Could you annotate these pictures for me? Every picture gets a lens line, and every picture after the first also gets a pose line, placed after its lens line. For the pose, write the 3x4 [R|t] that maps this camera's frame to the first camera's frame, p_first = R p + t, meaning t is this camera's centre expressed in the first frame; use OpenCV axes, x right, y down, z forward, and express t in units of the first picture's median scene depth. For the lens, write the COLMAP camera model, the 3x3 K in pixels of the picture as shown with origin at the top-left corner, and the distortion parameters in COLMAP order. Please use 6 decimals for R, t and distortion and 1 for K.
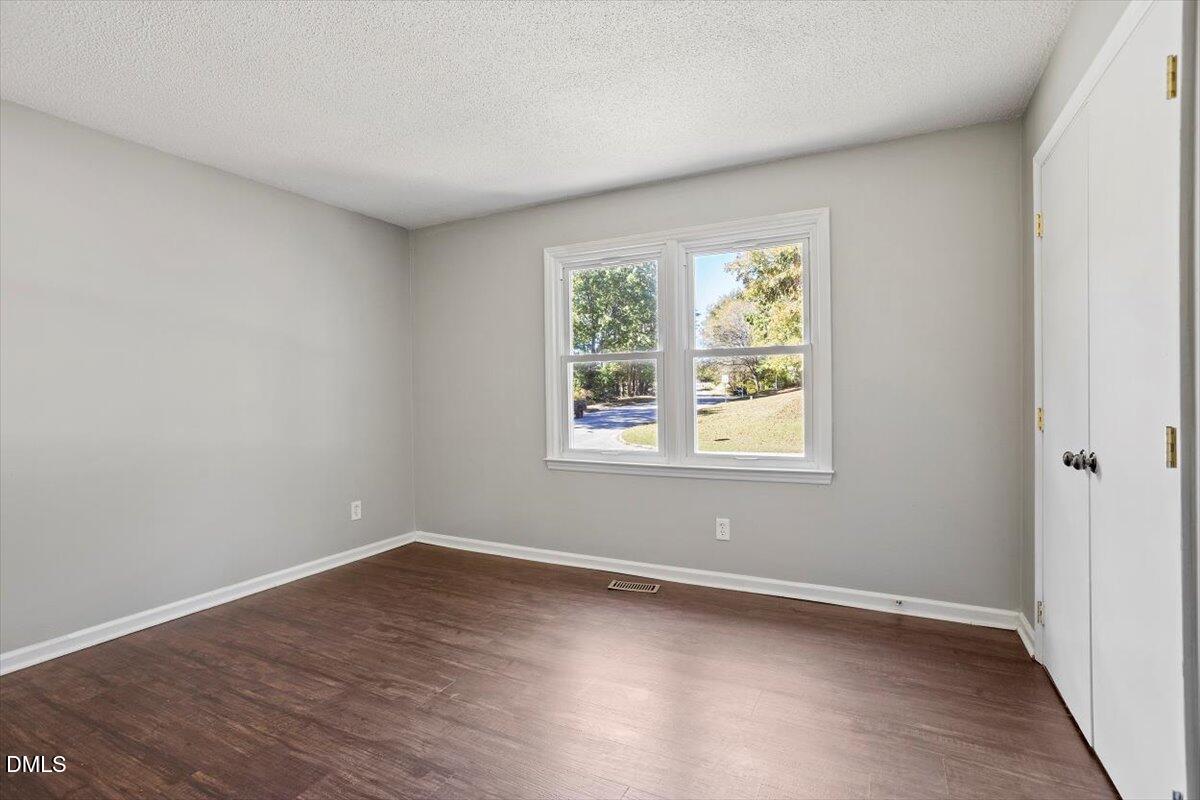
lens RADIAL K [[582.1, 0, 594.8], [0, 582.1, 396.5], [0, 0, 1]] dist [-0.049754, 0.032294]
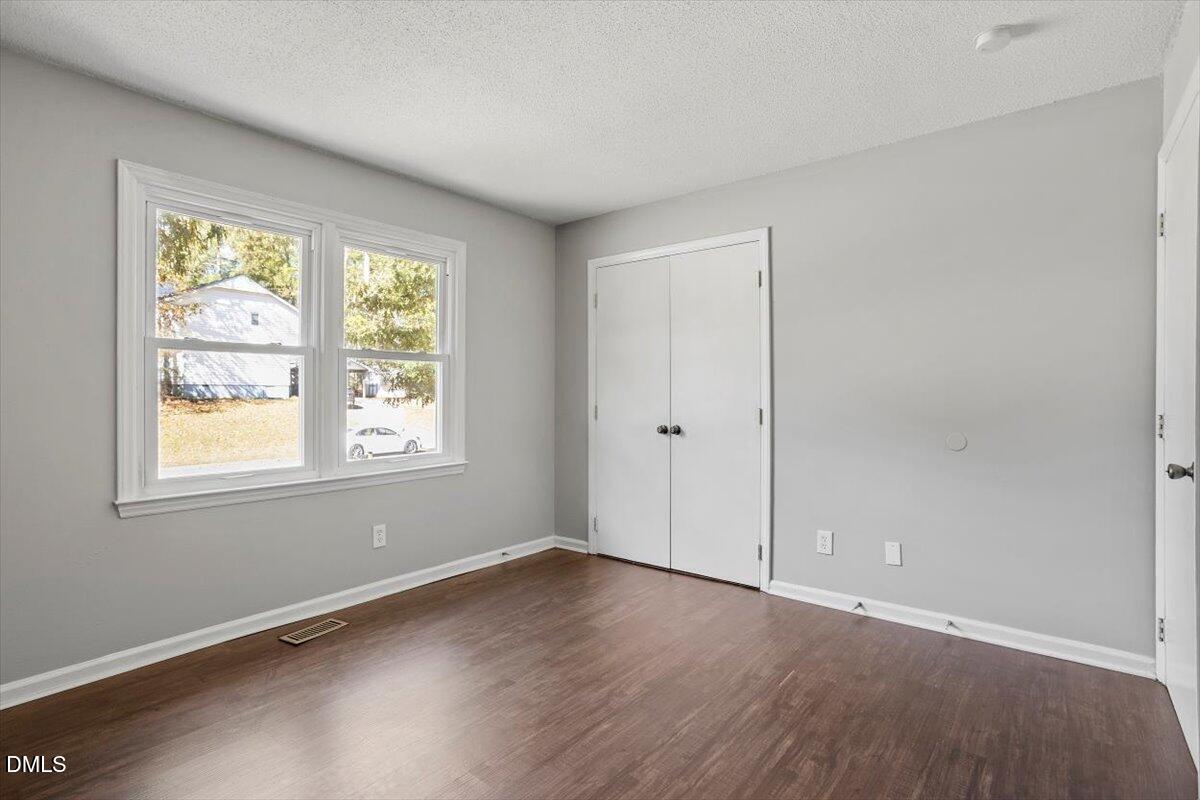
lens RADIAL K [[588.2, 0, 596.7], [0, 588.2, 390.1], [0, 0, 1]] dist [-0.054813, 0.033690]
pose [[0.190603, 0.020603, 0.981451, -0.677429], [0.008274, 0.999711, -0.022593, 0.008972], [-0.981632, 0.012427, 0.190378, 0.454203]]
